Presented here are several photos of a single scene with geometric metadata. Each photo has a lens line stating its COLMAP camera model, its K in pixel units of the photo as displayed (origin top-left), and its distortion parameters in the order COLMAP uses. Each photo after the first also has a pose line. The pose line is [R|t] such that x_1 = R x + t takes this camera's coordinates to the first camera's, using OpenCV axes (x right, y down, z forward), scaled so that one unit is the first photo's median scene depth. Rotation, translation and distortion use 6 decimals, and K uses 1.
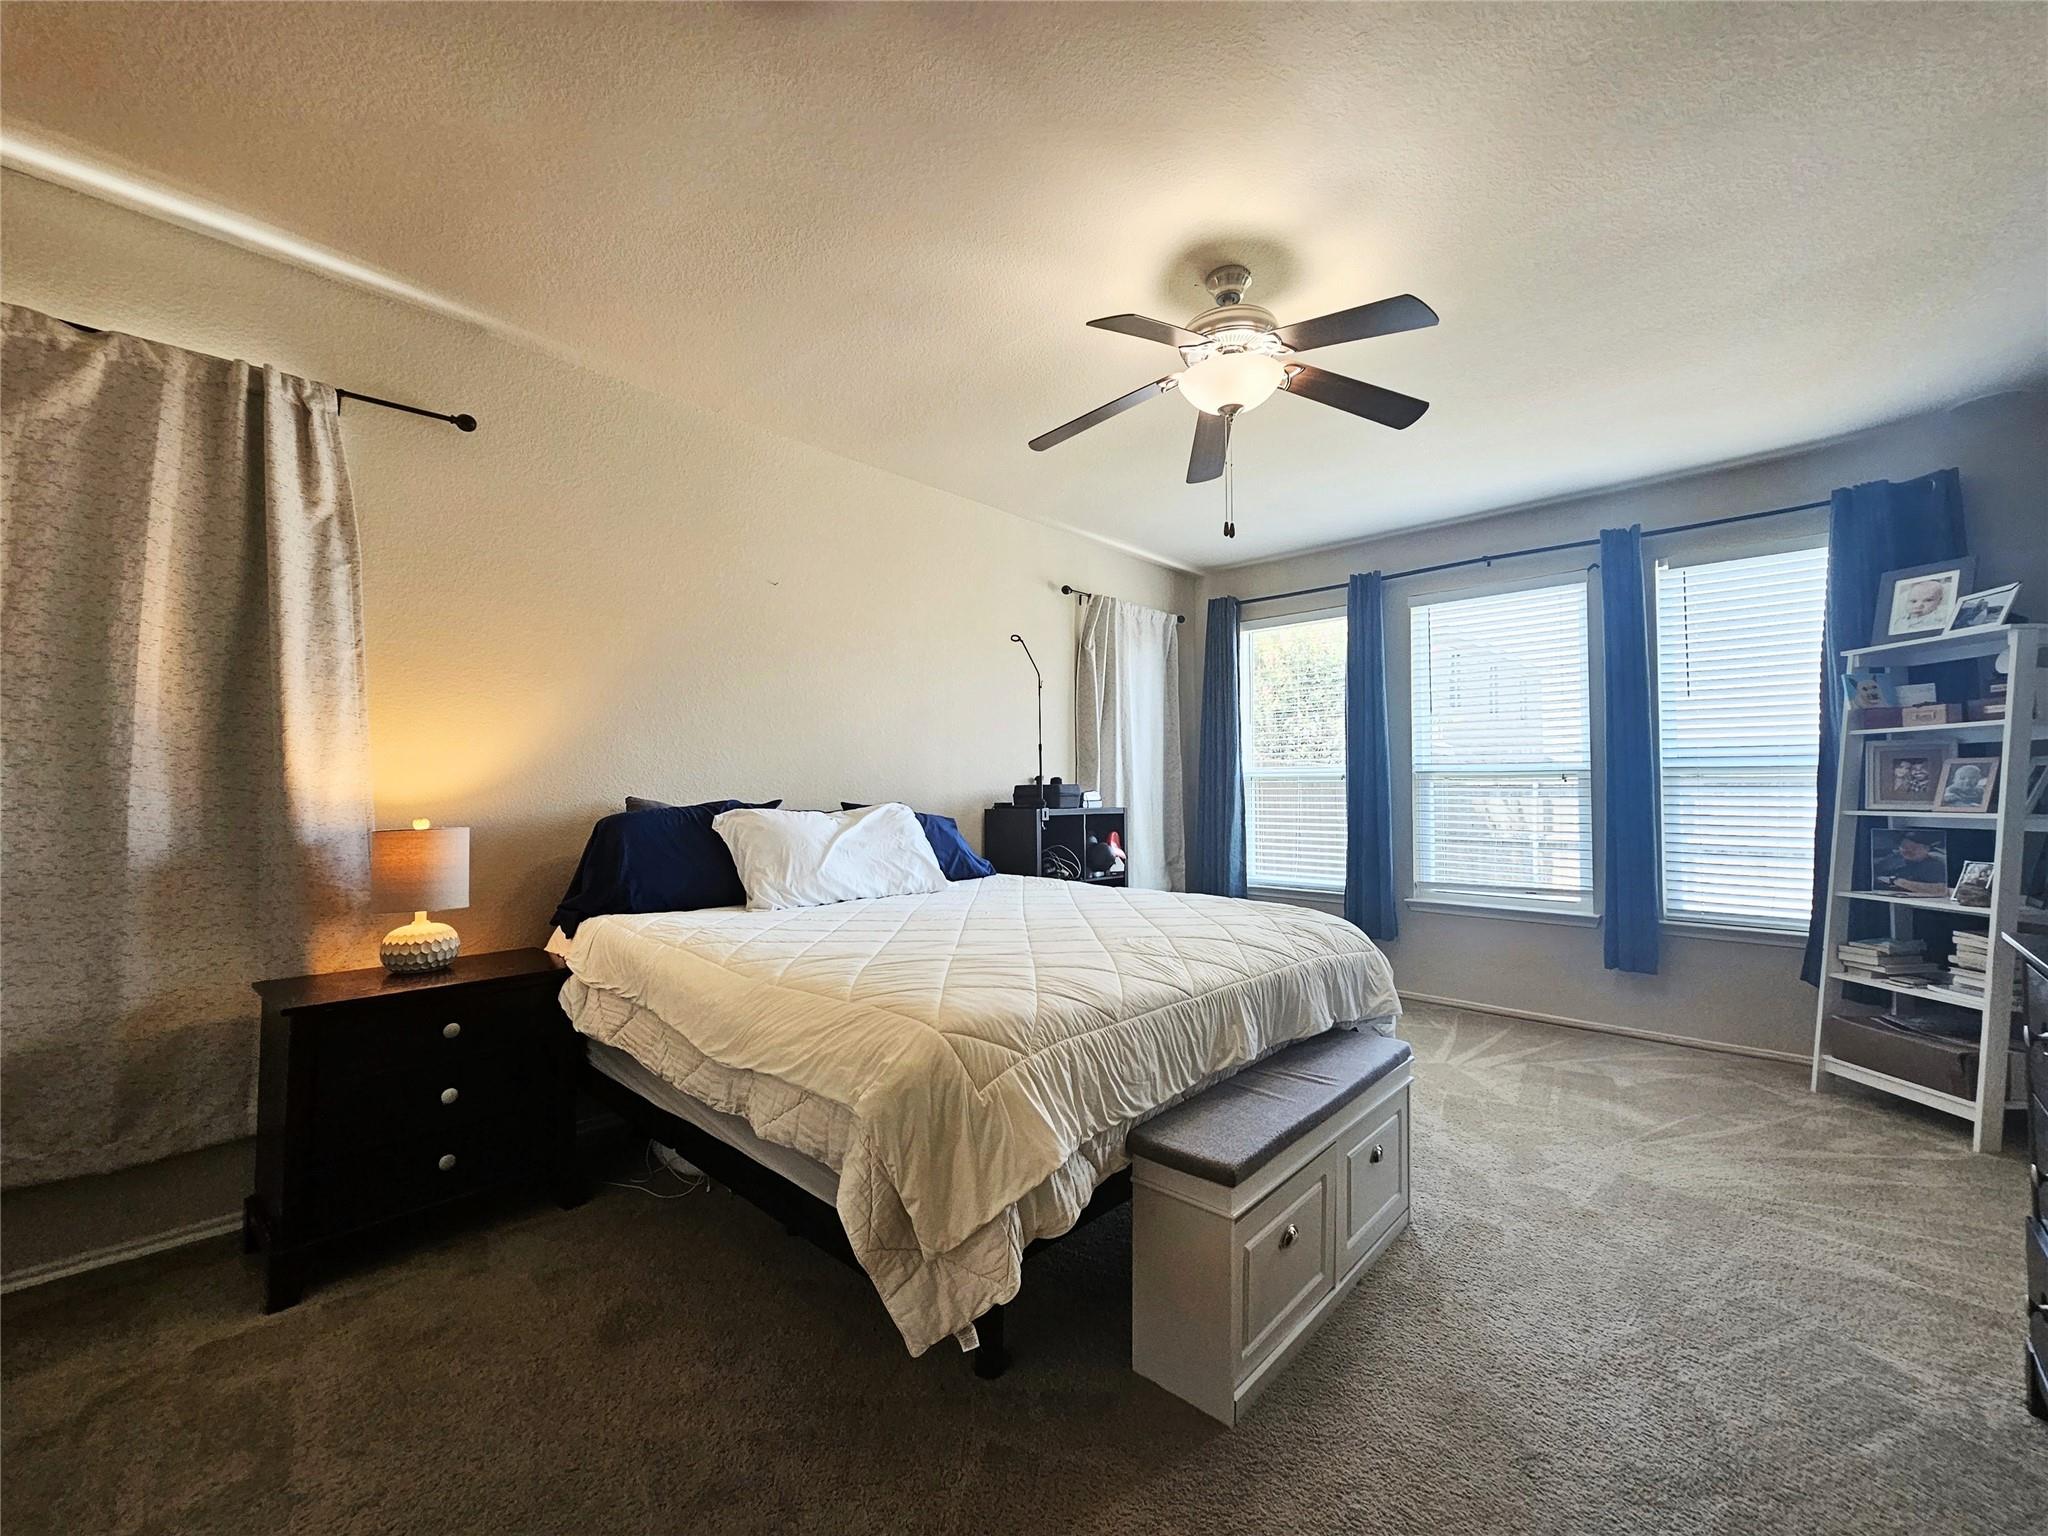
lens RADIAL K [[839.3, 0, 1028.3], [0, 839.3, 774.1], [0, 0, 1]] dist [0.002665, 0.000858]
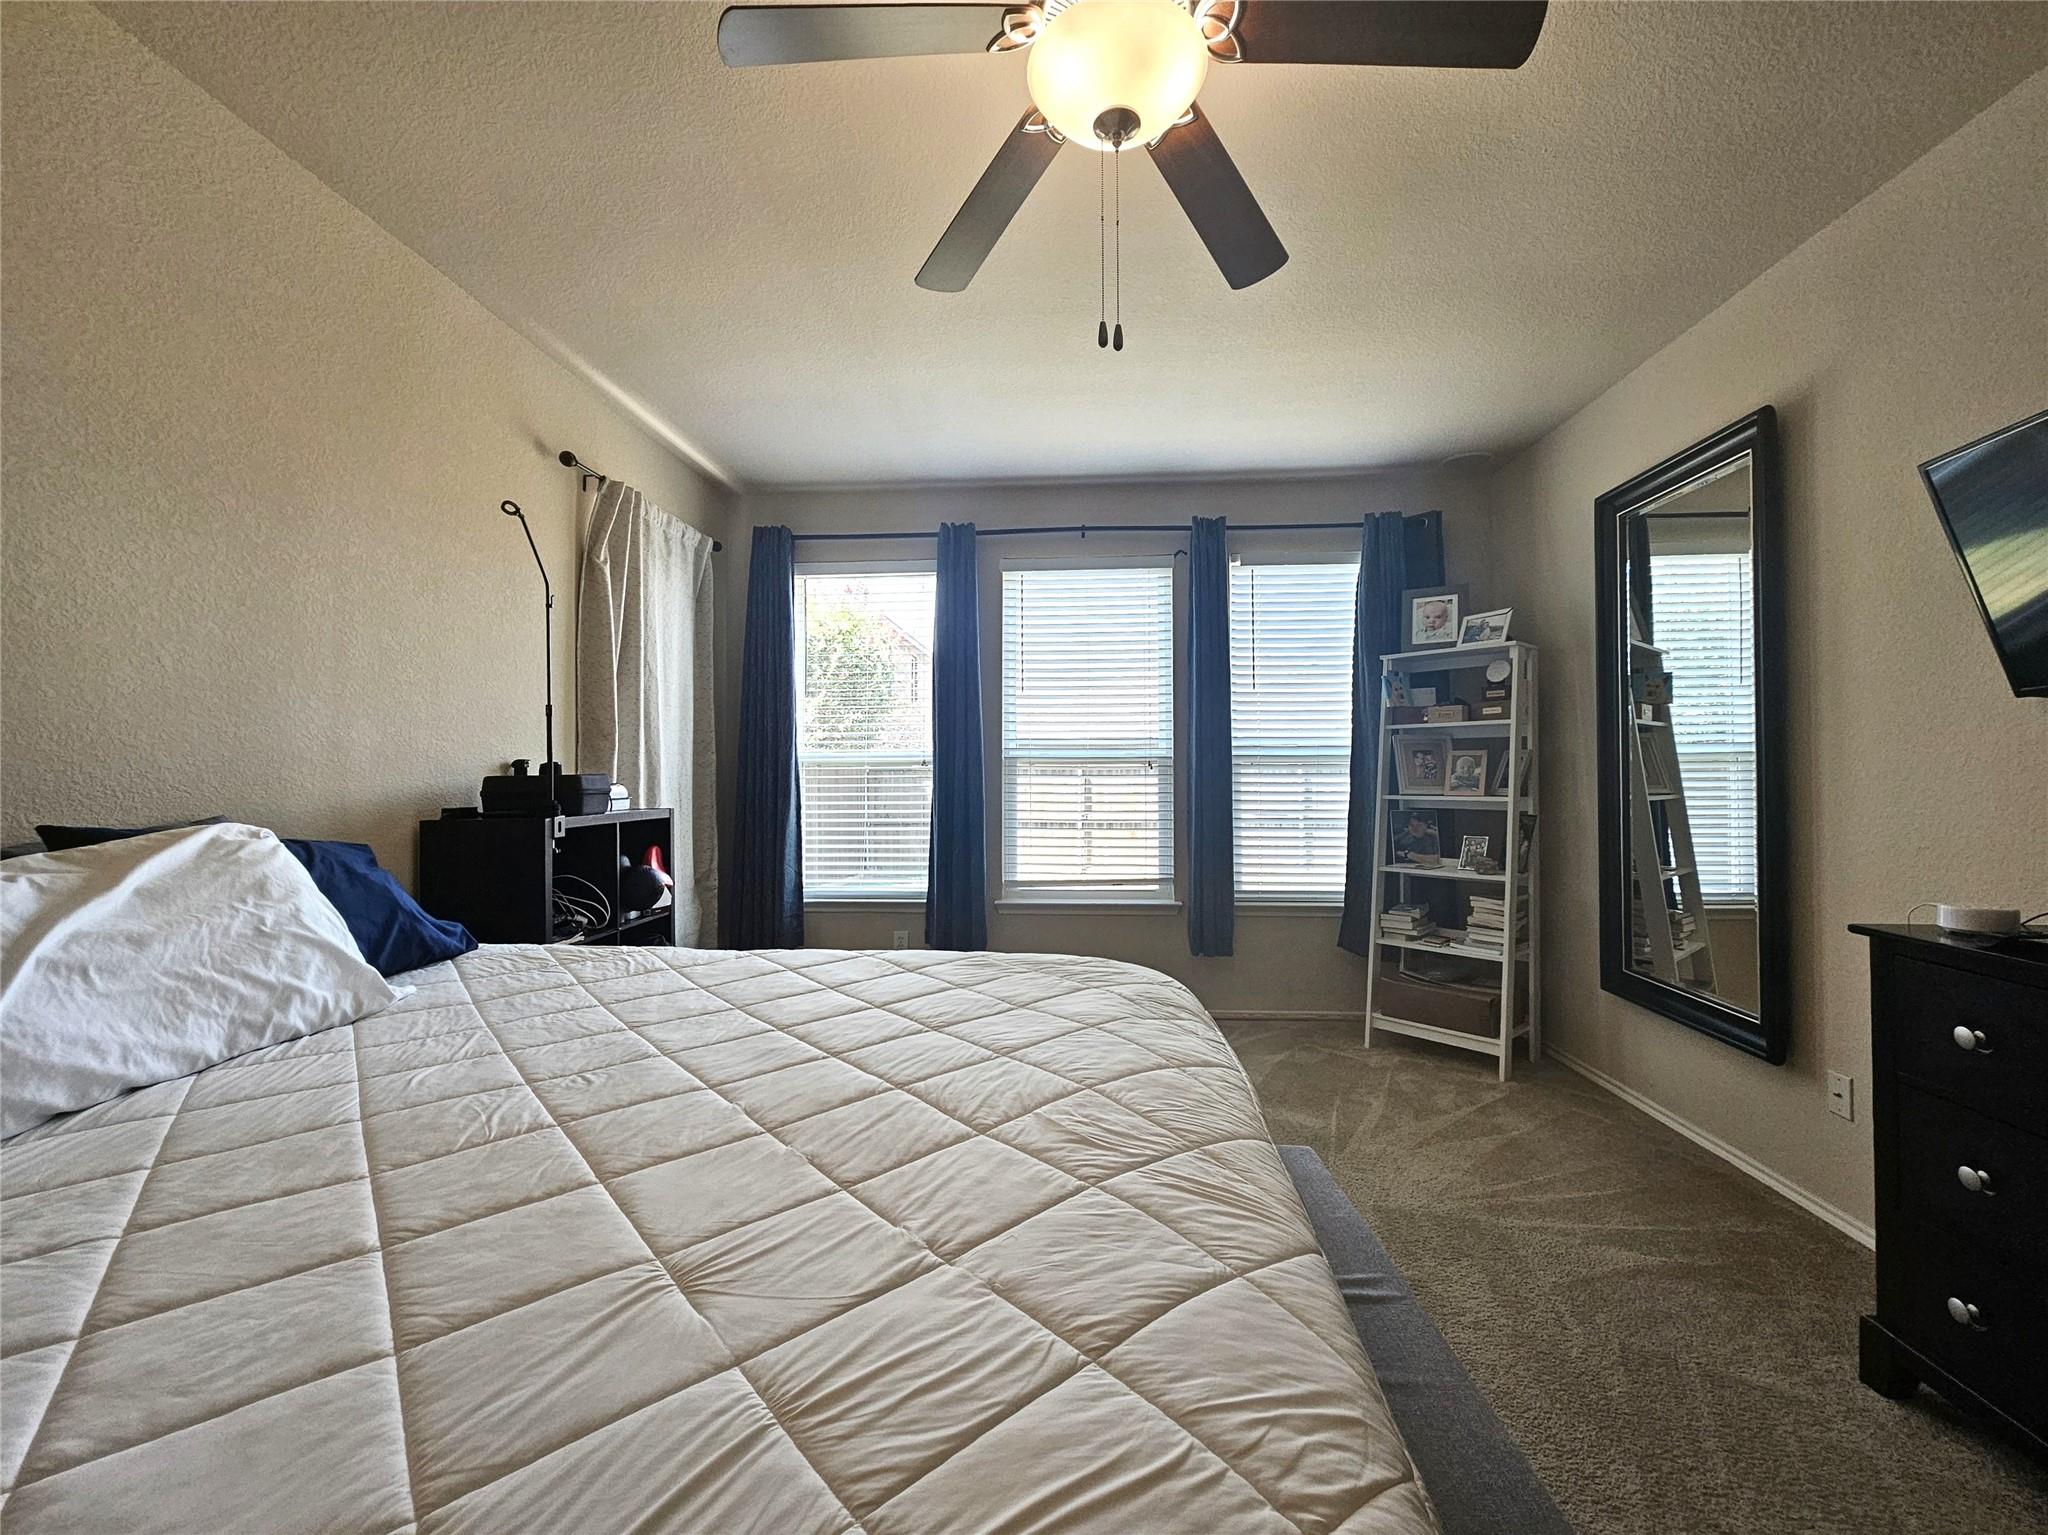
lens RADIAL K [[839.3, 0, 1026.9], [0, 839.3, 768.6], [0, 0, 1]] dist [0.002665, 0.000858]
pose [[0.772051, -0.000318, 0.635561, -0.104367], [-0.007924, 0.999917, 0.010126, -0.000508], [-0.635512, -0.012854, 0.771984, 0.363747]]
